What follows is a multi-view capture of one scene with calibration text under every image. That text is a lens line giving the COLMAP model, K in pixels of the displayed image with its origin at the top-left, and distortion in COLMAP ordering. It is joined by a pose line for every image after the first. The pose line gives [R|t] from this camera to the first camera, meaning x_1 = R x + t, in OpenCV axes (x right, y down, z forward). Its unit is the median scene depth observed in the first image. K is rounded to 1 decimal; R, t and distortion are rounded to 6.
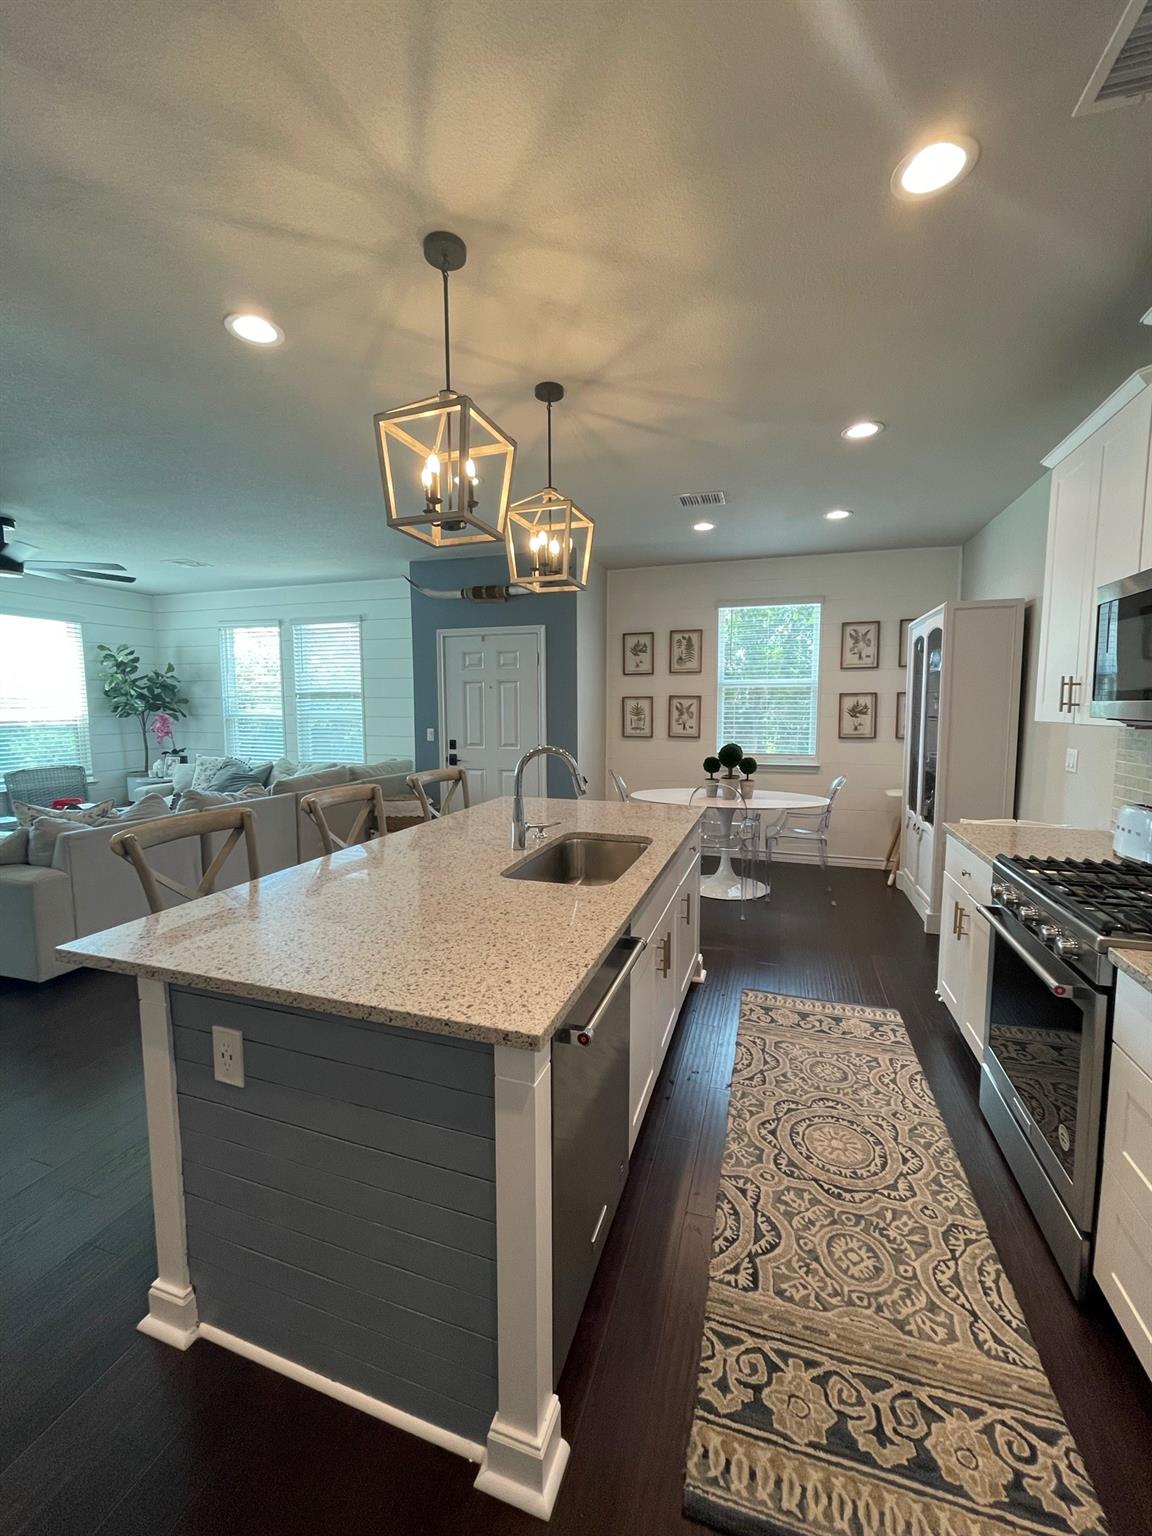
lens RADIAL K [[617.4, 0, 573.1], [0, 617.4, 764.0], [0, 0, 1]] dist [-0.001154, -0.002336]
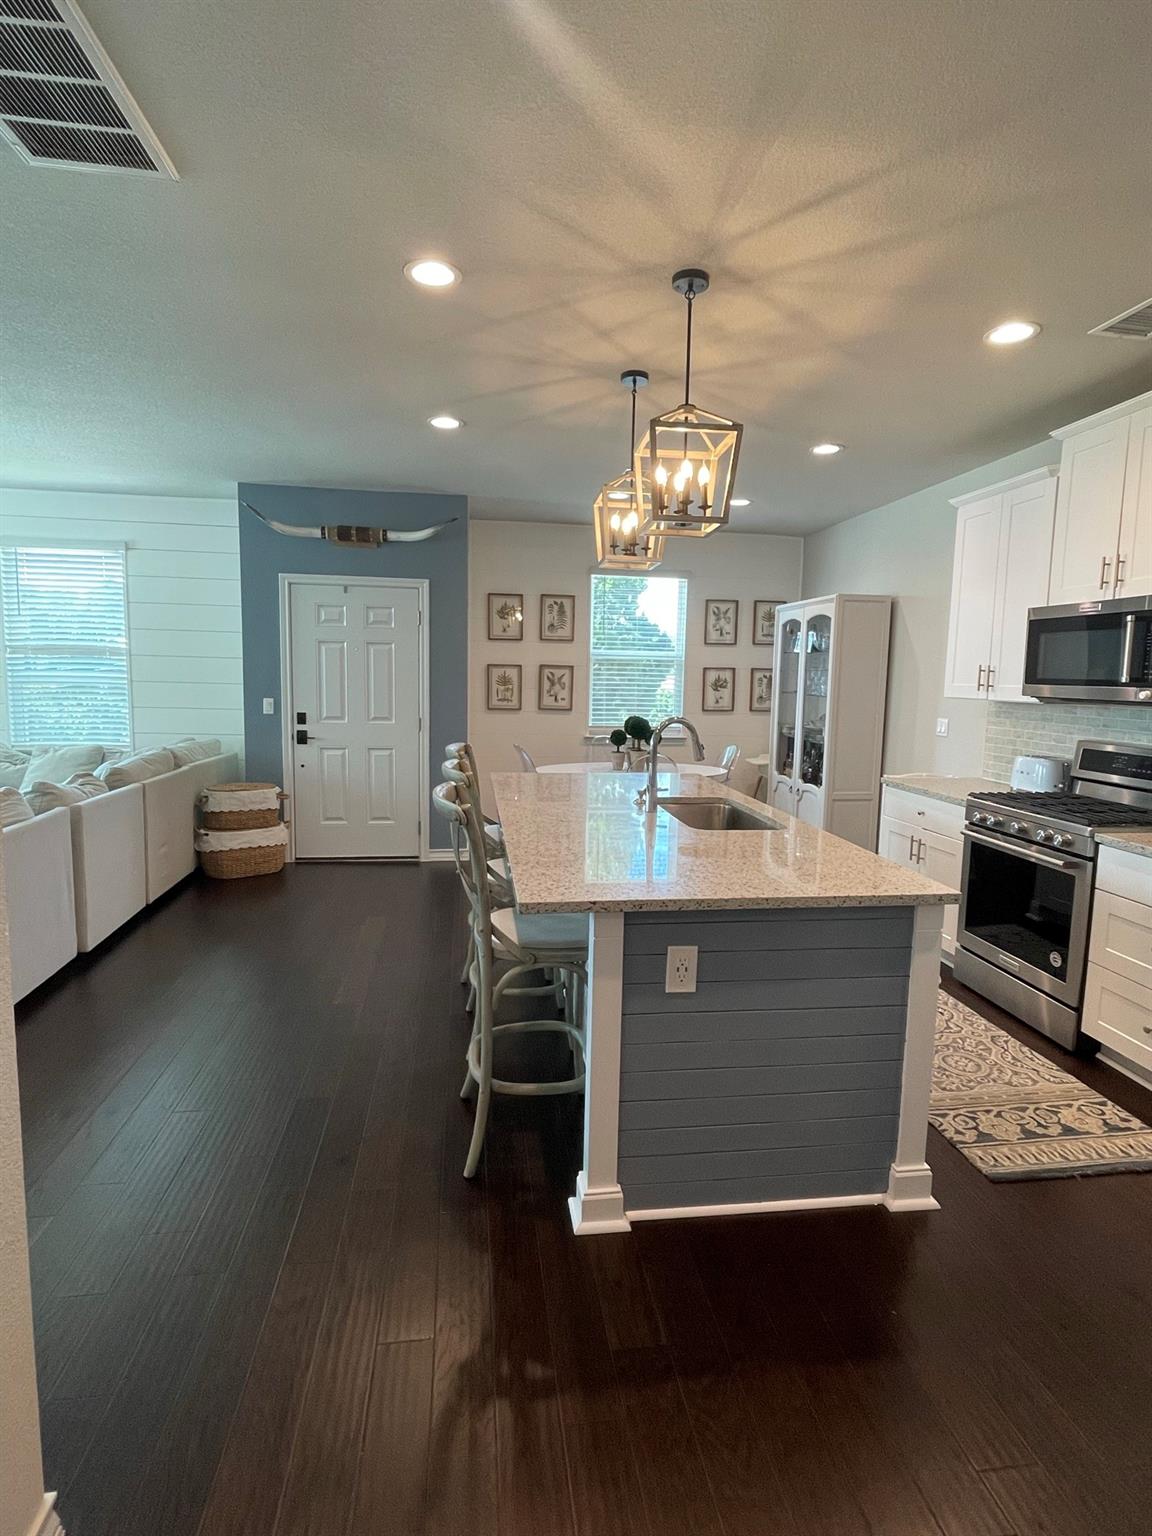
lens RADIAL K [[772.2, 0, 575.6], [0, 772.2, 763.6], [0, 0, 1]] dist [-0.014249, 0.000603]
pose [[0.894645, -0.029666, 0.445792, -0.385416], [0.018611, 0.999402, 0.029157, 0.005511], [-0.446391, -0.017788, 0.894661, -0.070903]]
